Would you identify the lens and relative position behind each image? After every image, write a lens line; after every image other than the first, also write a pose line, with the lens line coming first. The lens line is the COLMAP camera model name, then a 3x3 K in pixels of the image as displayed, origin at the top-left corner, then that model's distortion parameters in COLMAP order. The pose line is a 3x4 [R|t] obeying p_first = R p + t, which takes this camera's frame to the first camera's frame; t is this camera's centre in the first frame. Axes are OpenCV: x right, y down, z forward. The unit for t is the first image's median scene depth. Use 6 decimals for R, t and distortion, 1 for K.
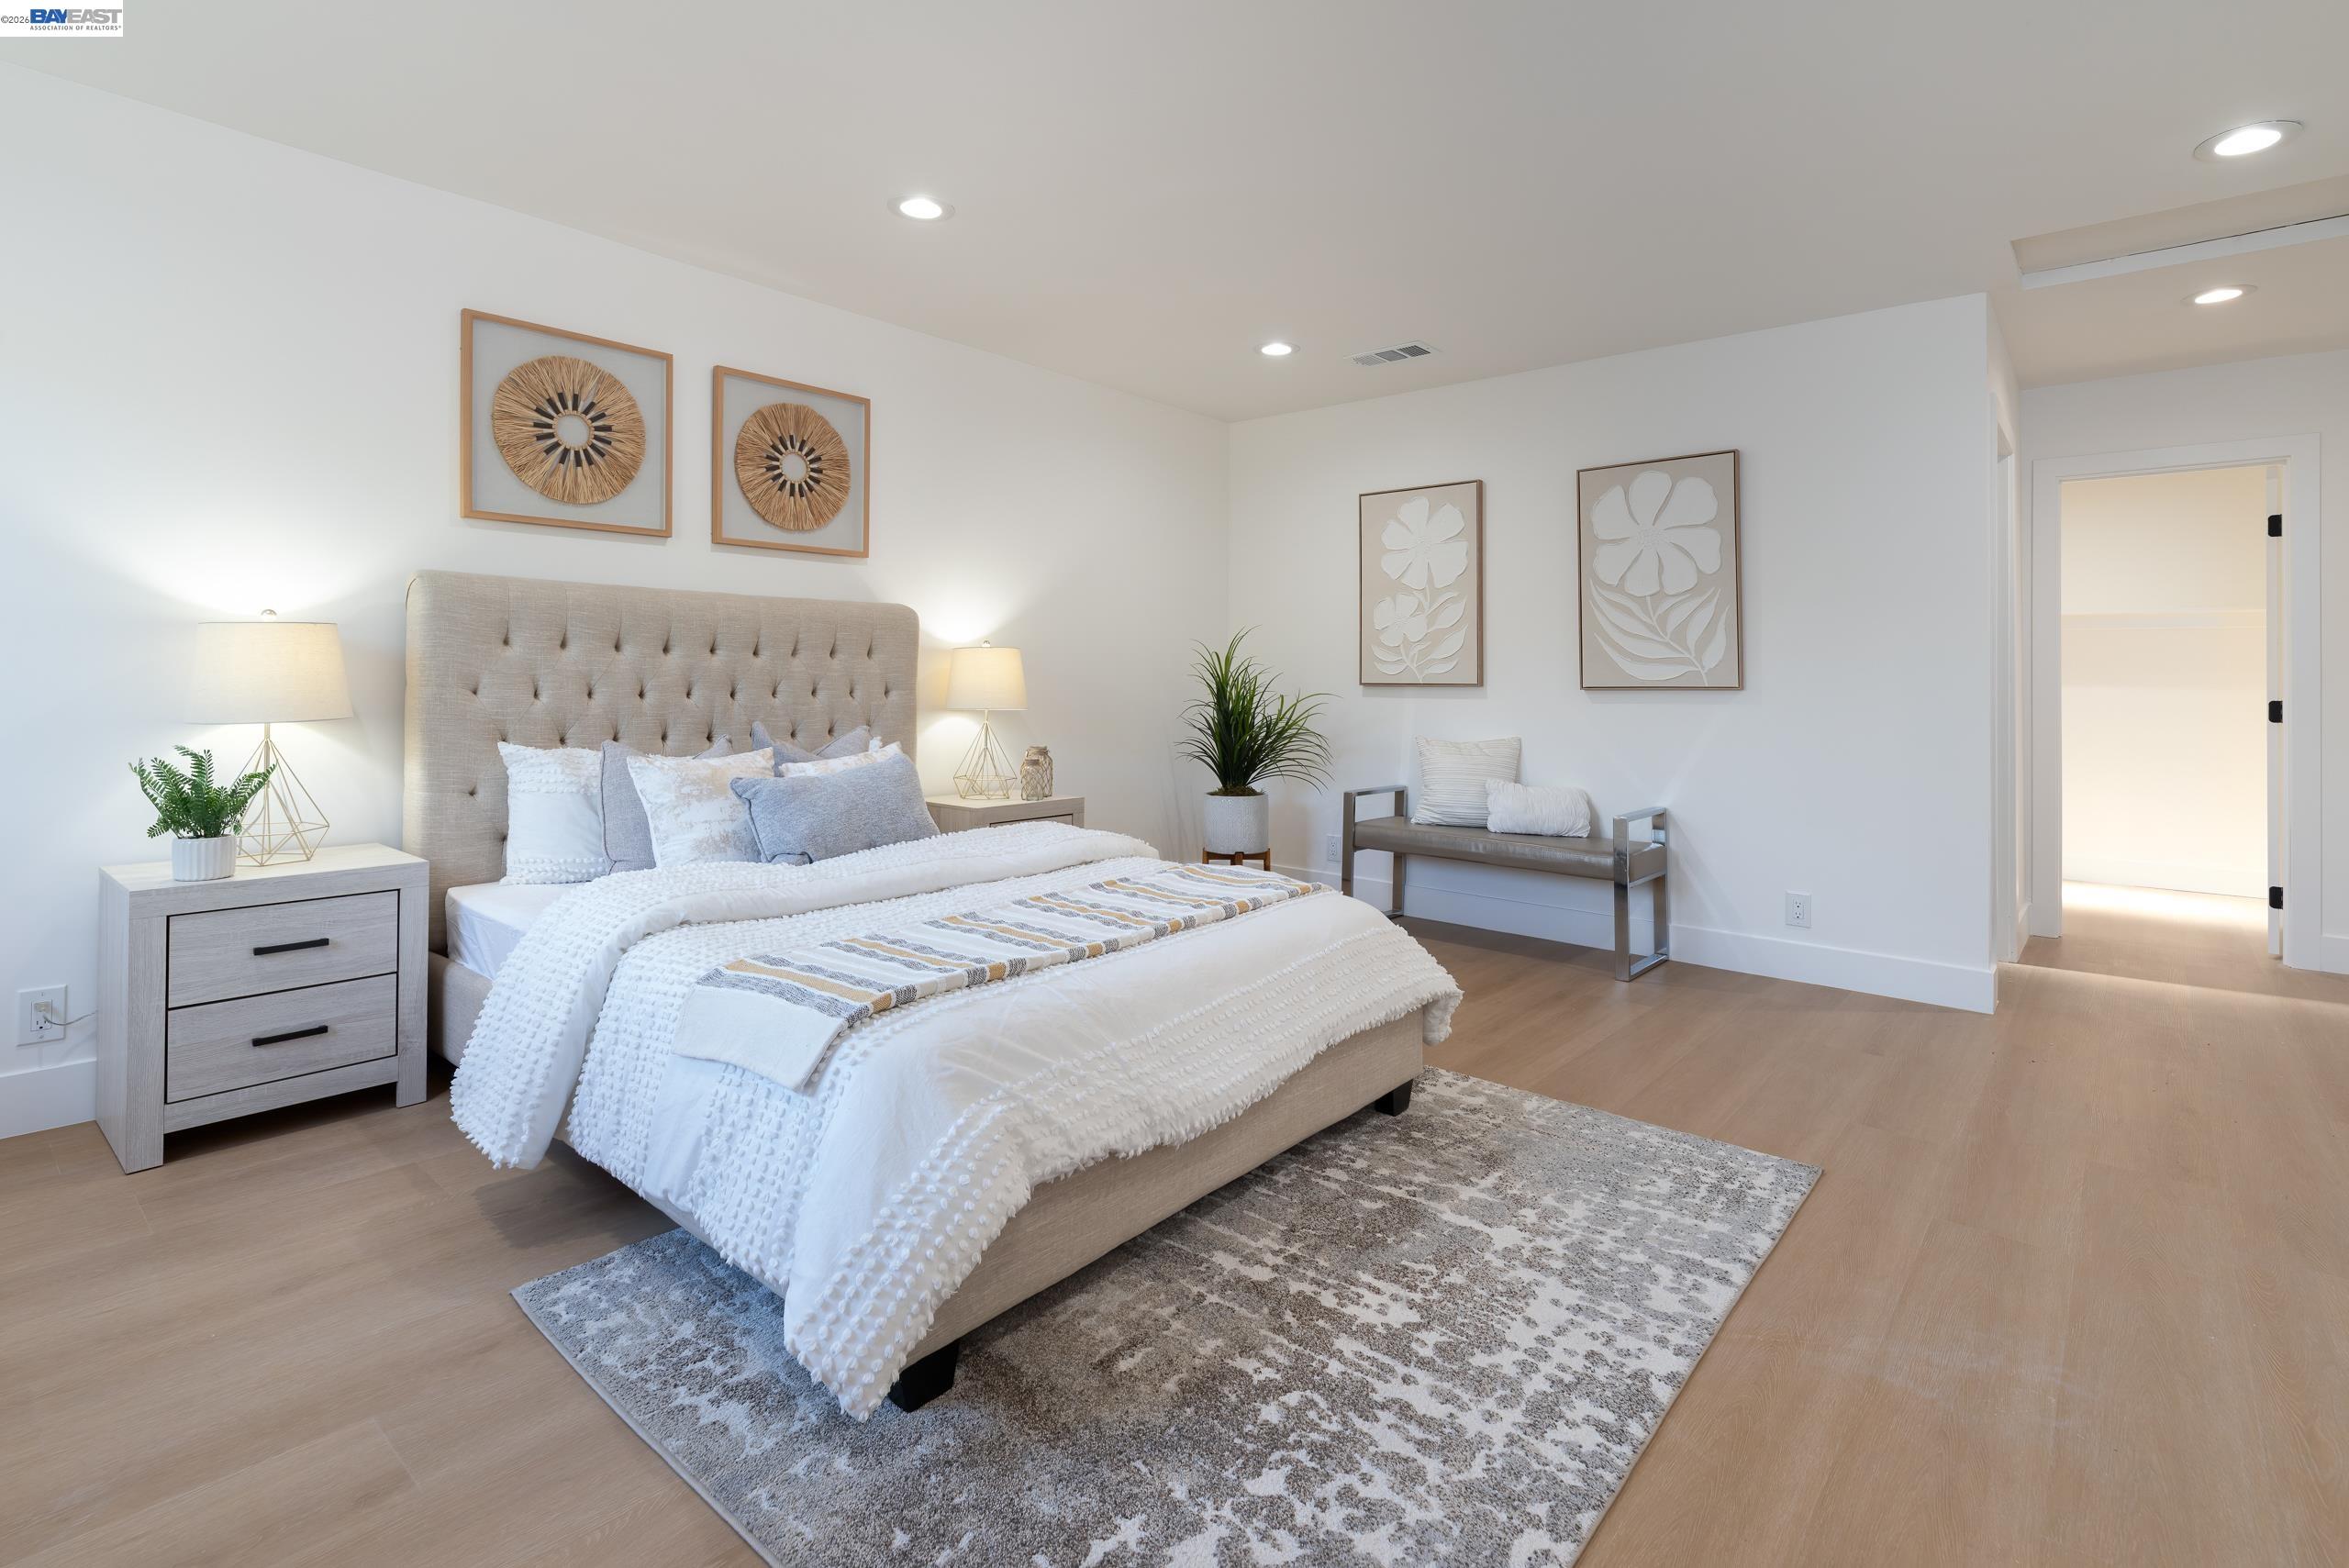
lens RADIAL K [[1112.1, 0, 1174.5], [0, 1112.1, 784.0], [0, 0, 1]] dist [-0.003028, -0.000352]
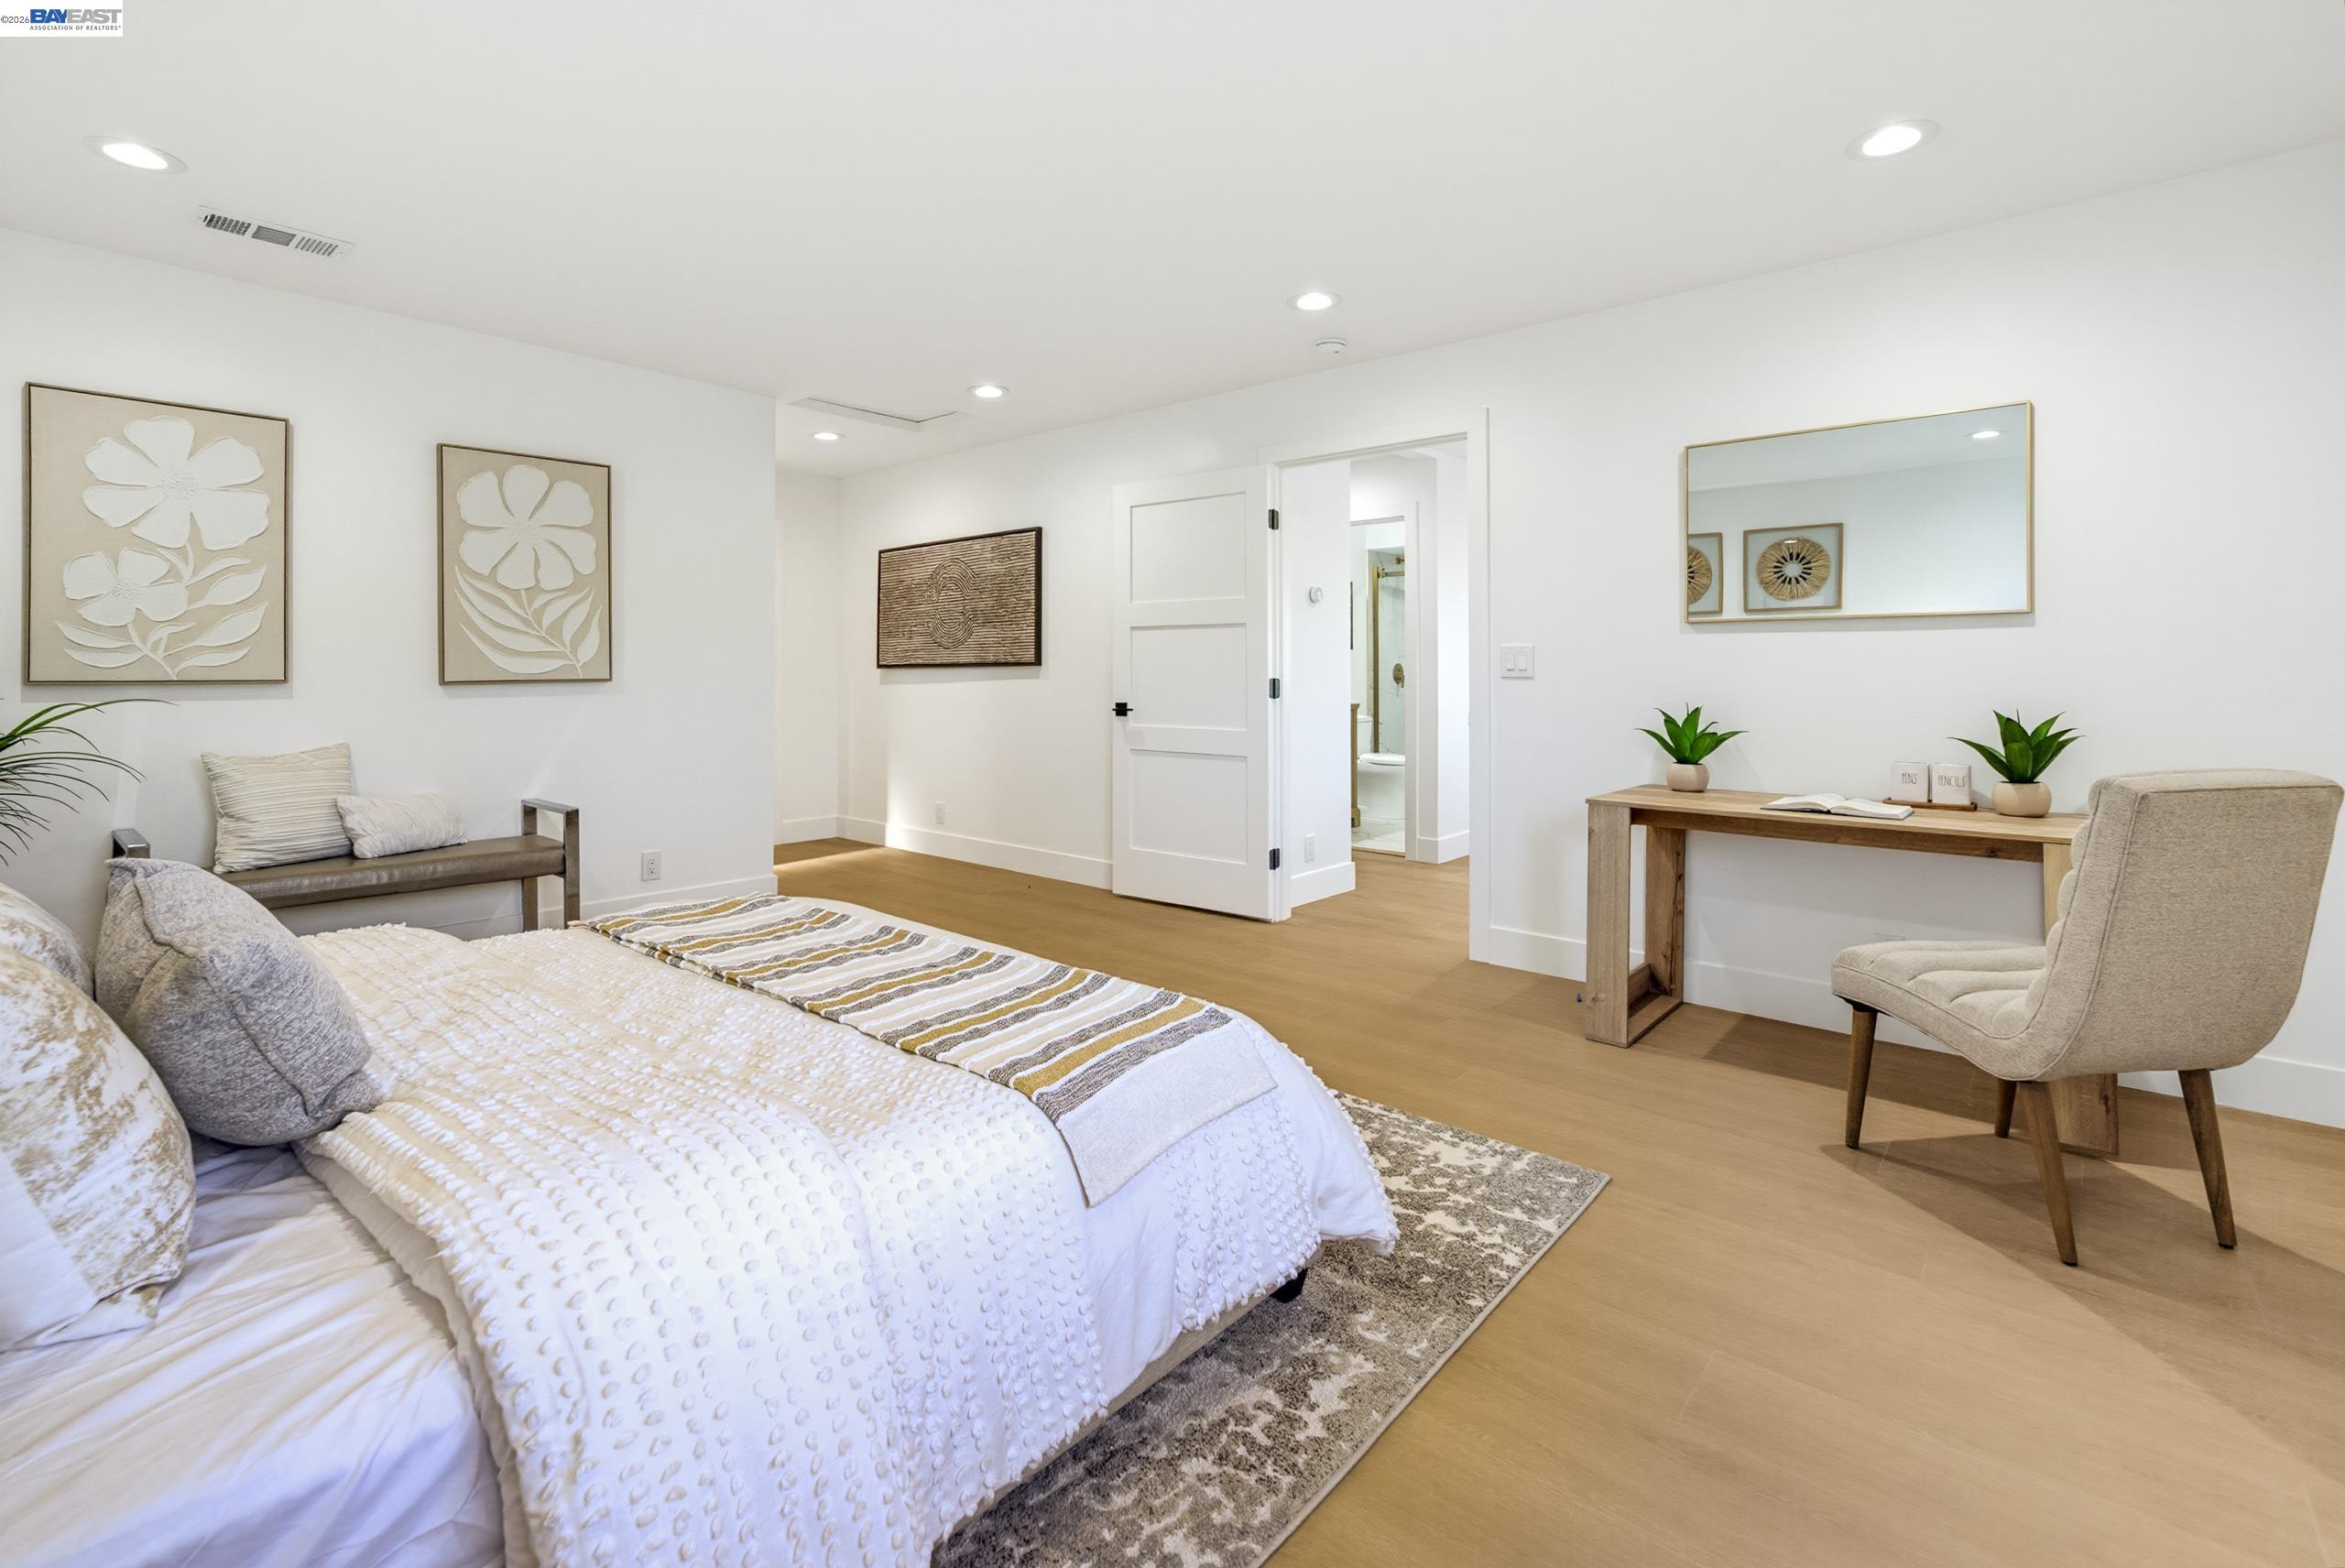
lens RADIAL K [[1013.9, 0, 1172.5], [0, 1013.9, 784.0], [0, 0, 1]] dist [0.000278, 0.000403]
pose [[0.007825, -0.120984, 0.992624, -0.501303], [0.089486, 0.988756, 0.119807, -0.053041], [-0.995957, 0.087889, 0.018564, 0.417766]]
